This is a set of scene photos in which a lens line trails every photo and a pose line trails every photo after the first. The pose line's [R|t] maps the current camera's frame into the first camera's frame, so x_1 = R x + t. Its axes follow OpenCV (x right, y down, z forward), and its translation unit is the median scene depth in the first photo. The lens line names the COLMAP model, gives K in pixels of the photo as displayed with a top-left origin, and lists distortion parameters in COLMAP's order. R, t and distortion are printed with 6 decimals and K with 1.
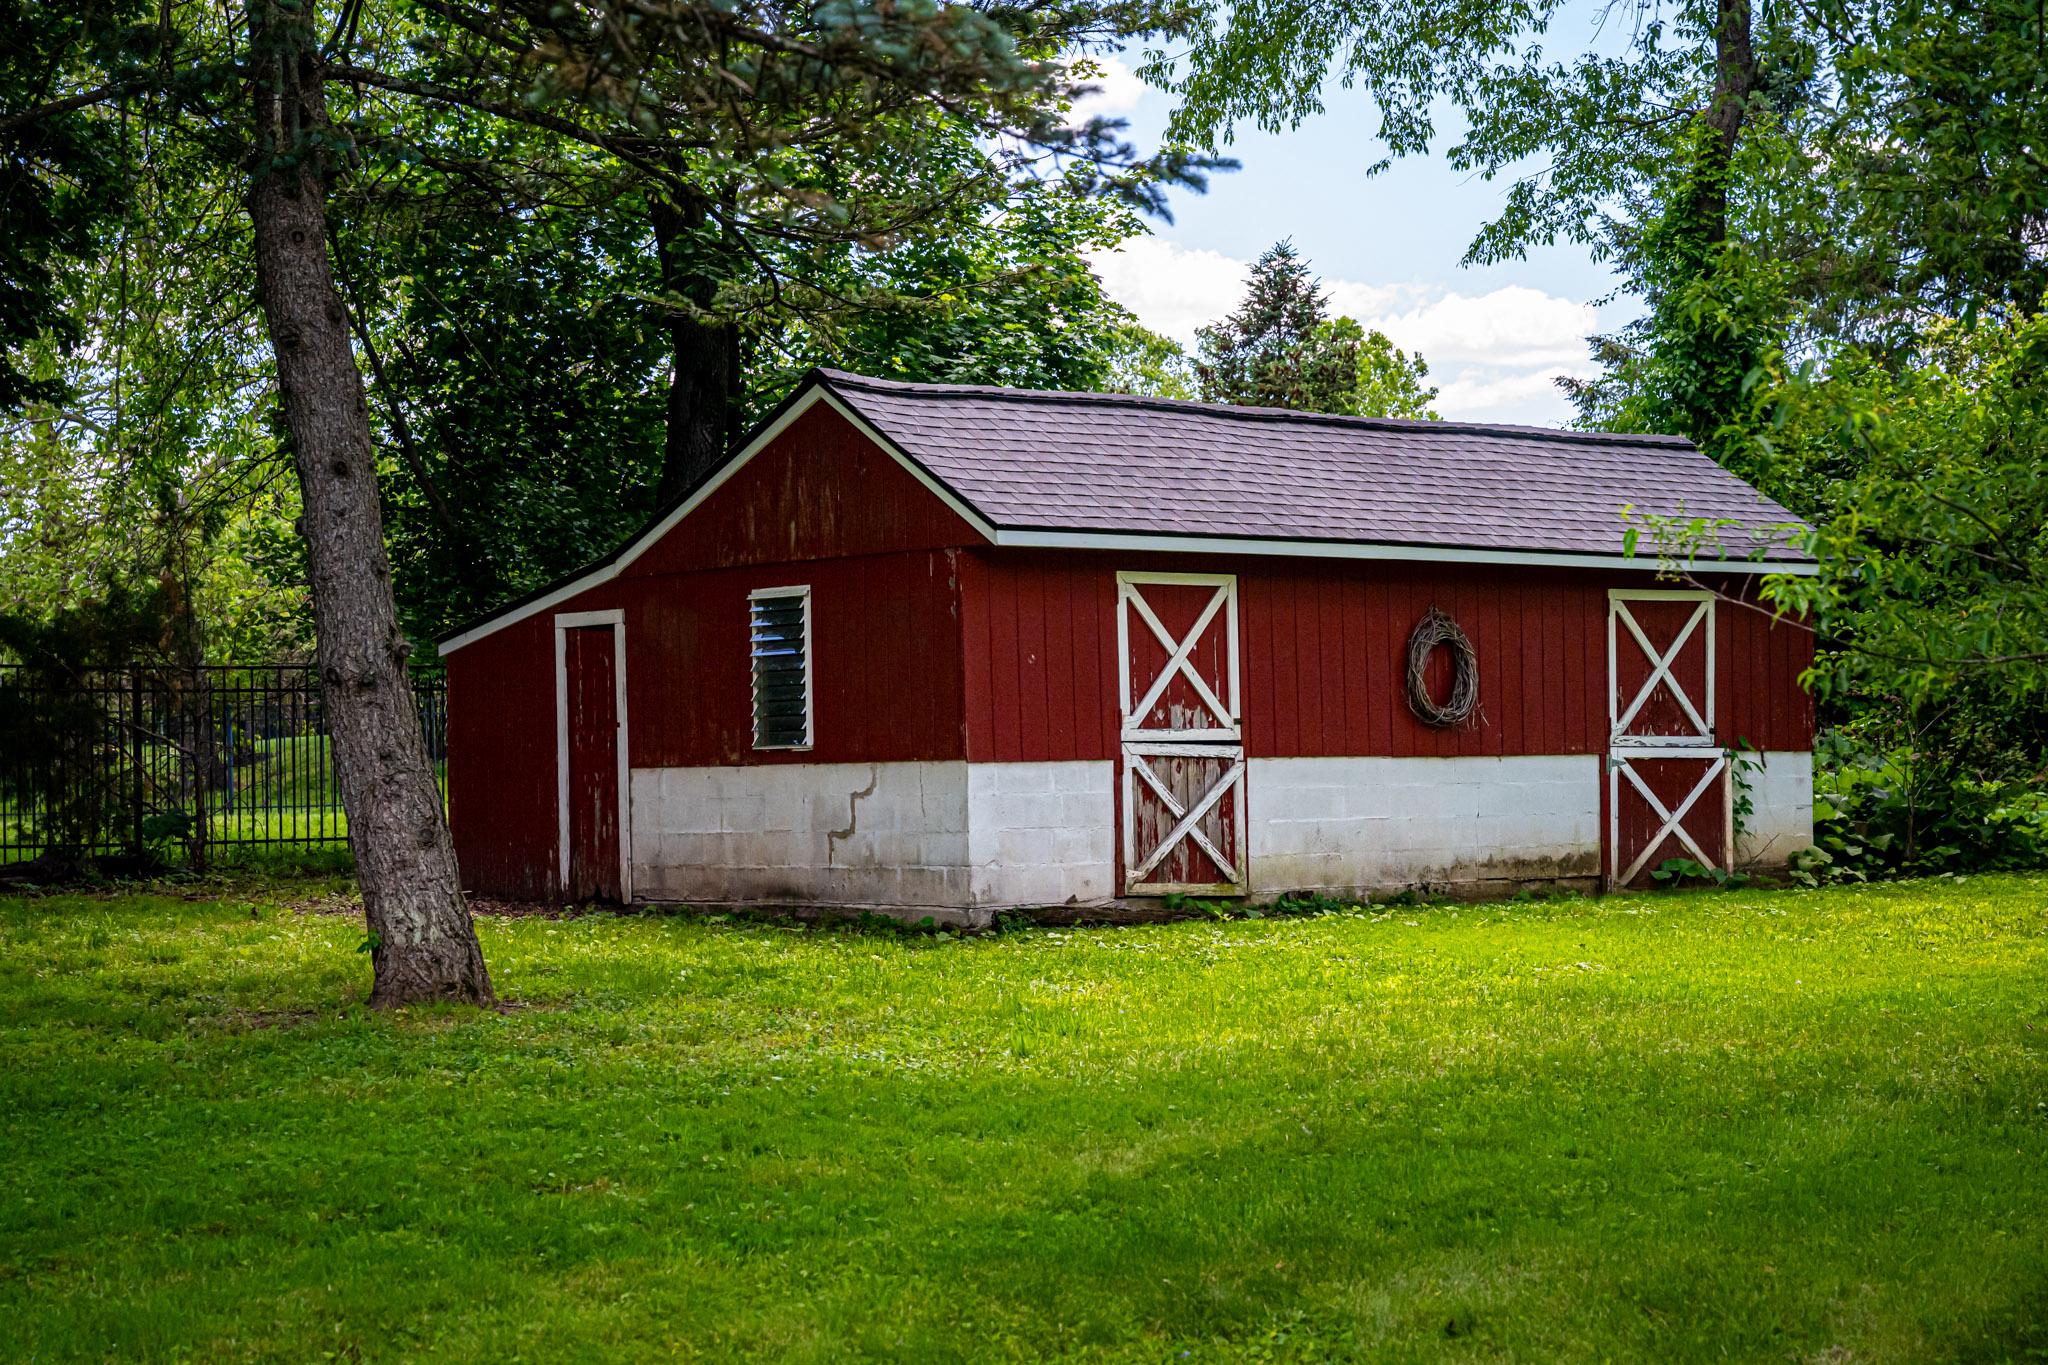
lens RADIAL K [[3716.7, 0, 1022.0], [0, 3716.7, 684.2], [0, 0, 1]] dist [-0.561625, 0.000000]
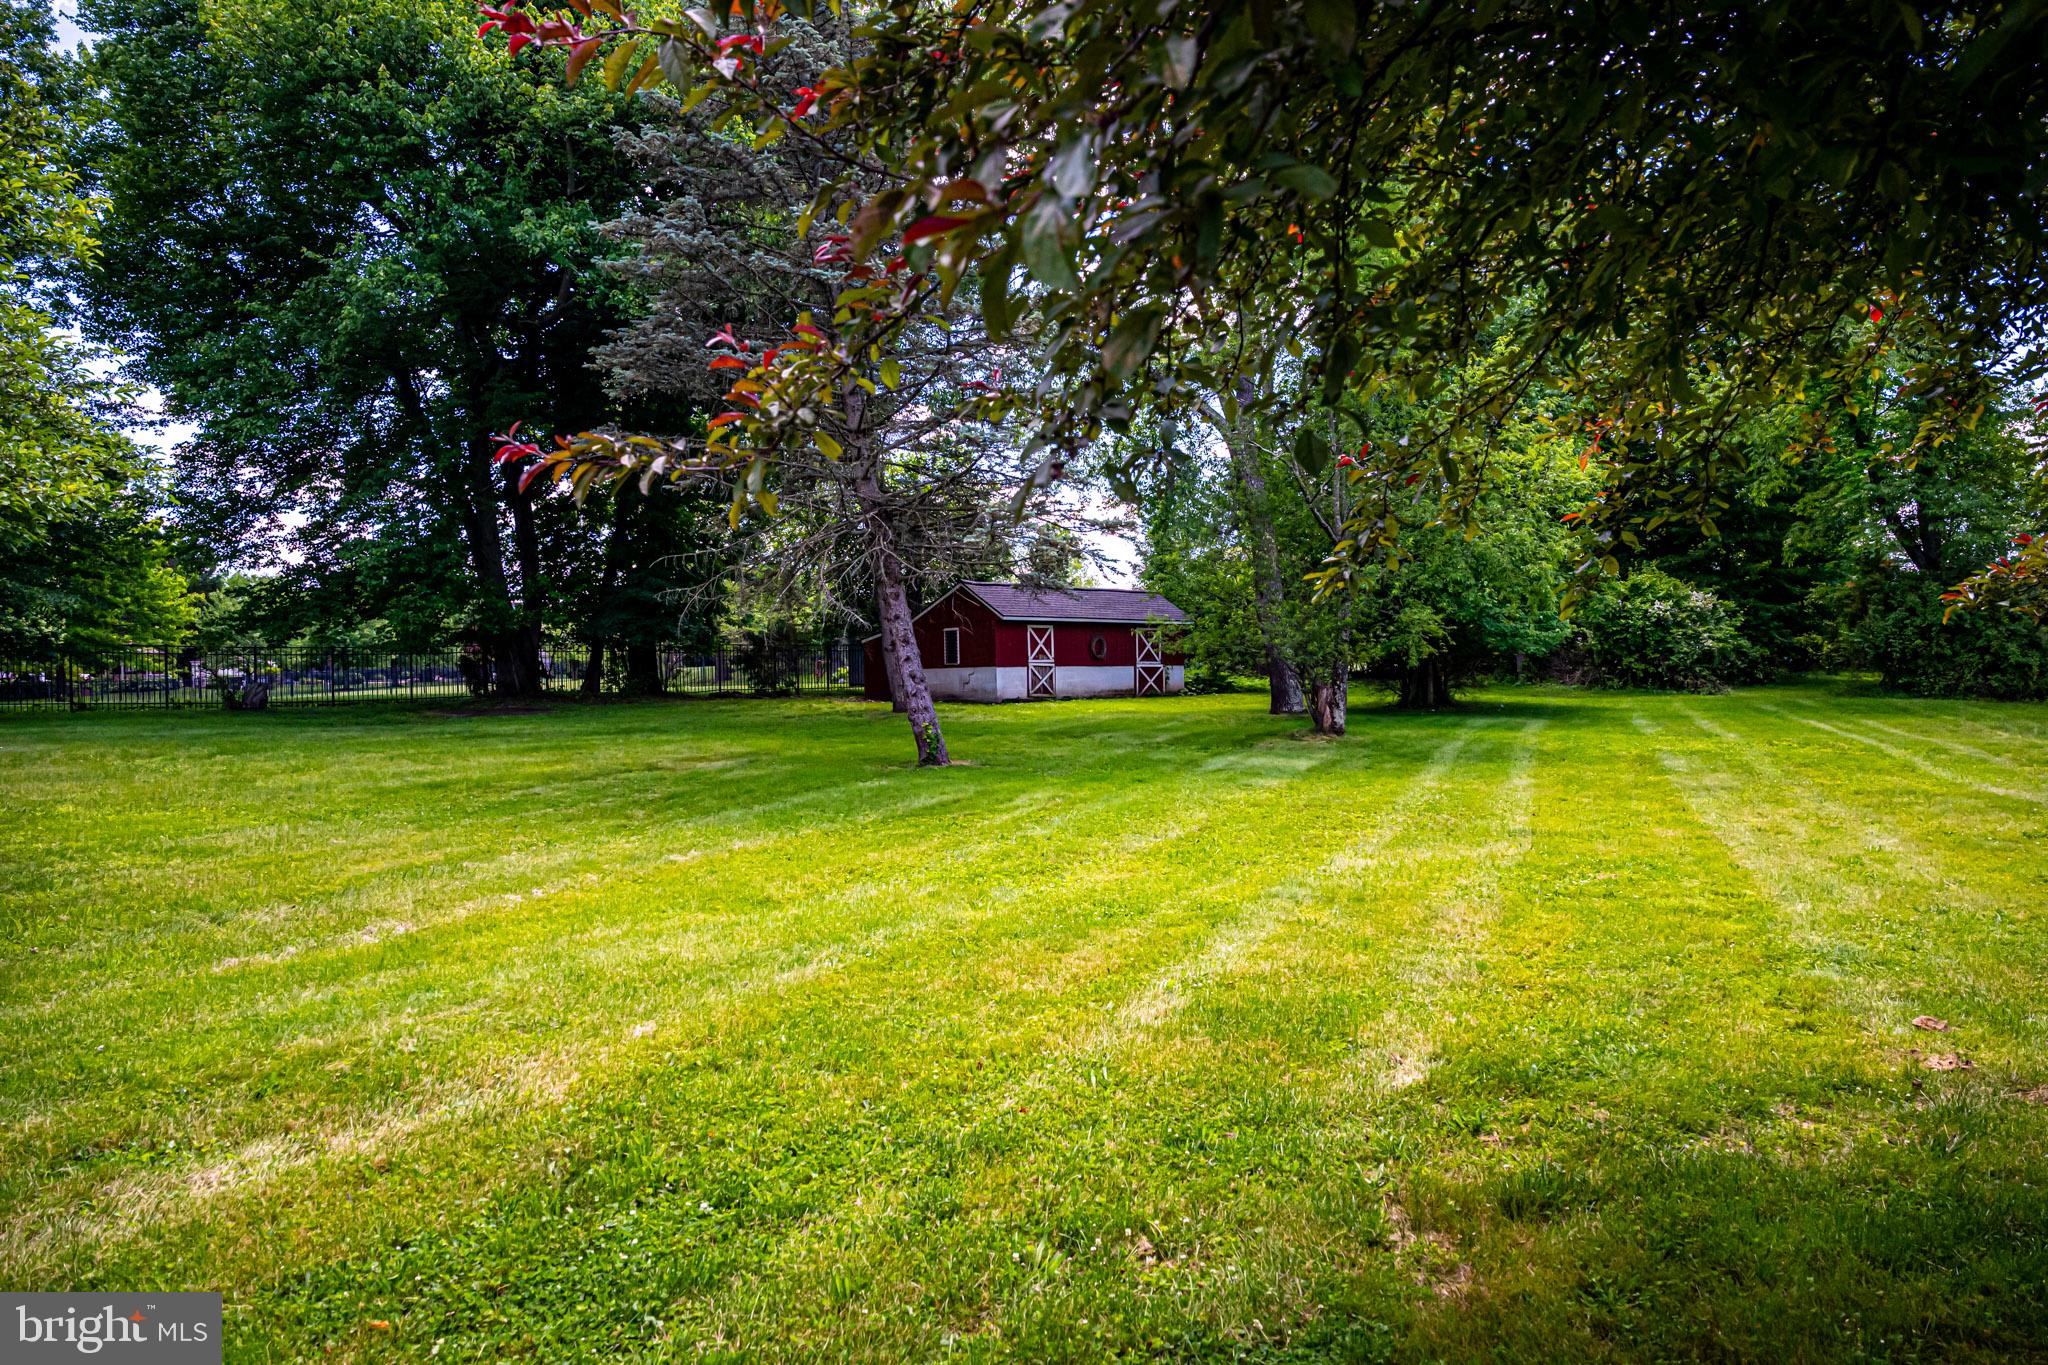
lens RADIAL K [[1539.5, 0, 1022.6], [0, 1539.5, 678.3], [0, 0, 1]] dist [-0.009960, 0.000174]
pose [[0.996590, 0.001479, 0.082497, -0.134039], [-0.003680, 0.999641, 0.026531, -0.015027], [-0.082429, -0.026744, 0.996238, -0.868243]]
